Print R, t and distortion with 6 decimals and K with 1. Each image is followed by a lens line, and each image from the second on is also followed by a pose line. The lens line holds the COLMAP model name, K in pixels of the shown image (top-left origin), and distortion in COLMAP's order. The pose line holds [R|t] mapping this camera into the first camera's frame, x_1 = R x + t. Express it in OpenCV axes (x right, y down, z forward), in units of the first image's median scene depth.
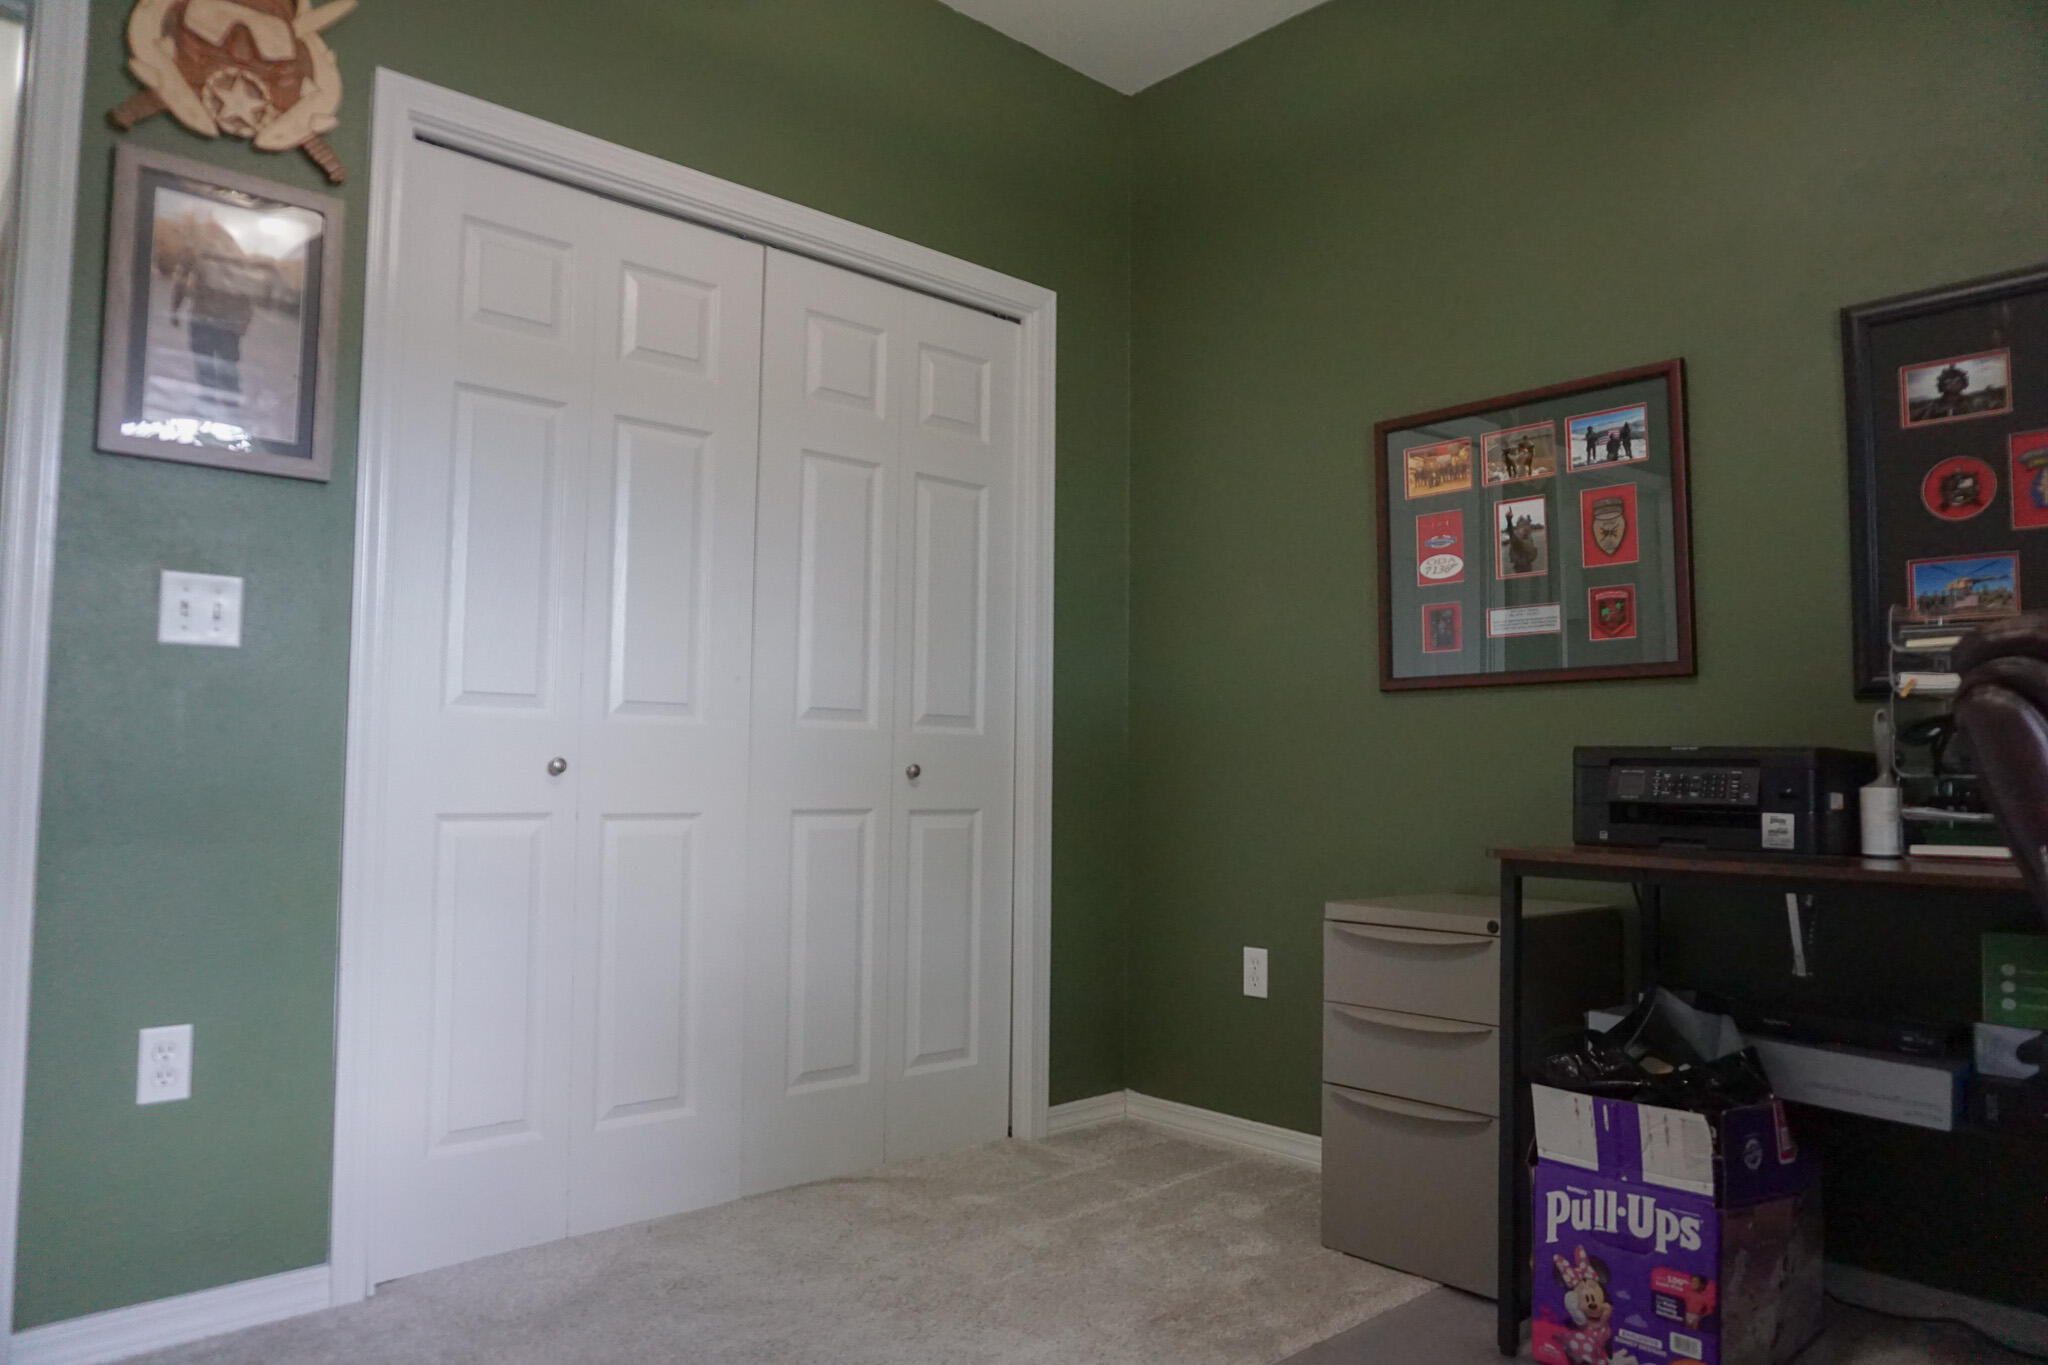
lens RADIAL K [[1384.8, 0, 1057.2], [0, 1384.8, 683.2], [0, 0, 1]] dist [-0.033116, 0.041467]
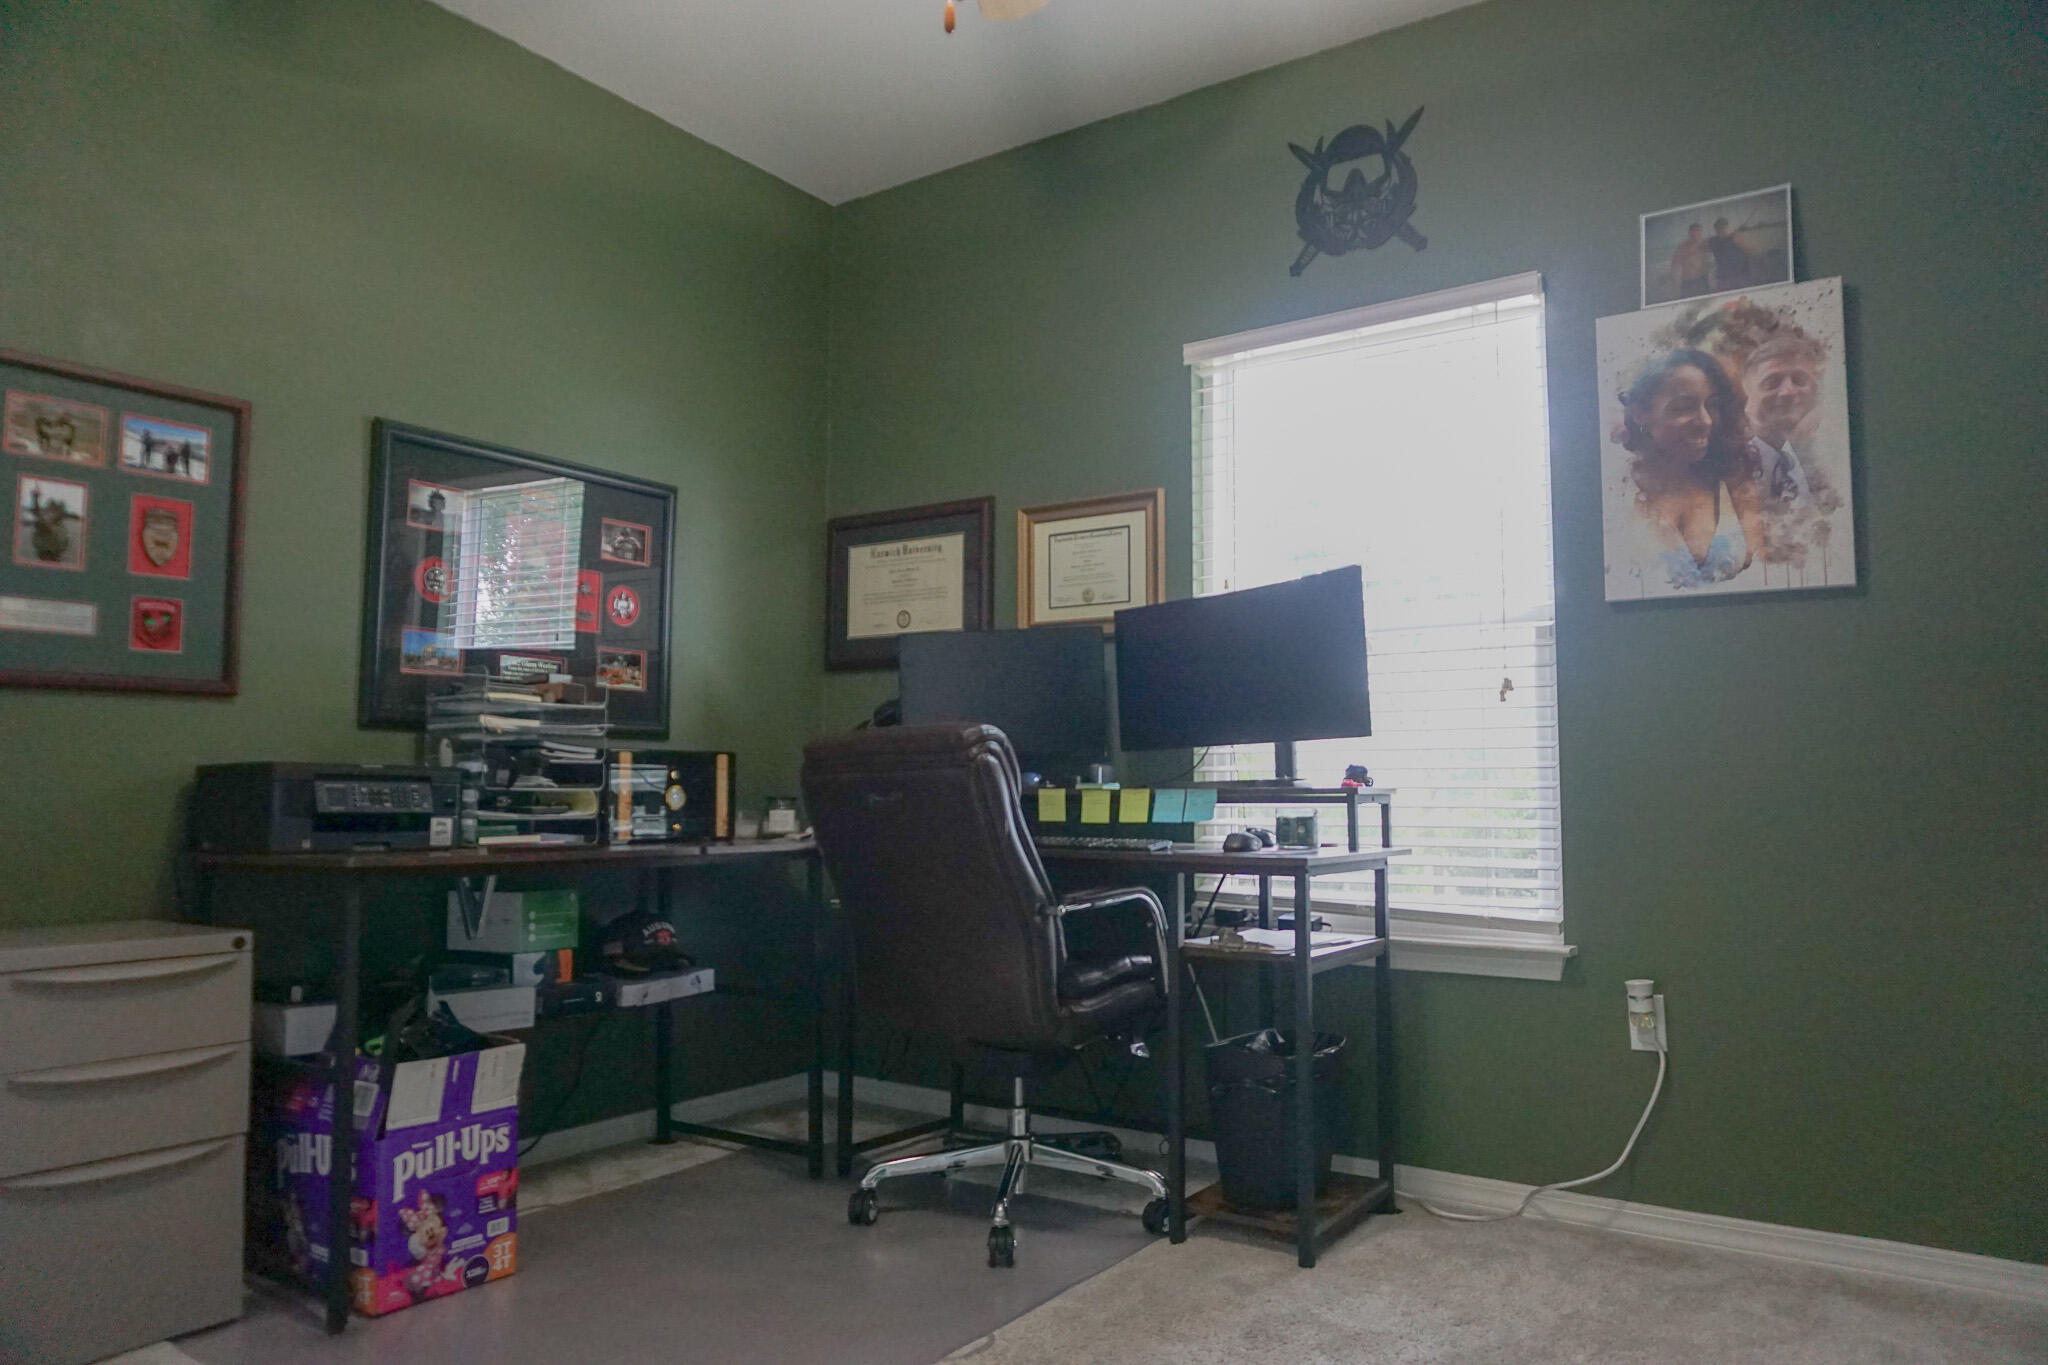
lens RADIAL K [[1379.9, 0, 1026.9], [0, 1379.9, 681.3], [0, 0, 1]] dist [-0.041723, 0.039796]
pose [[-0.200280, 0.069031, 0.977304, -0.787636], [-0.063789, 0.994479, -0.083316, 0.036161], [-0.977660, -0.079028, -0.194770, 0.669091]]
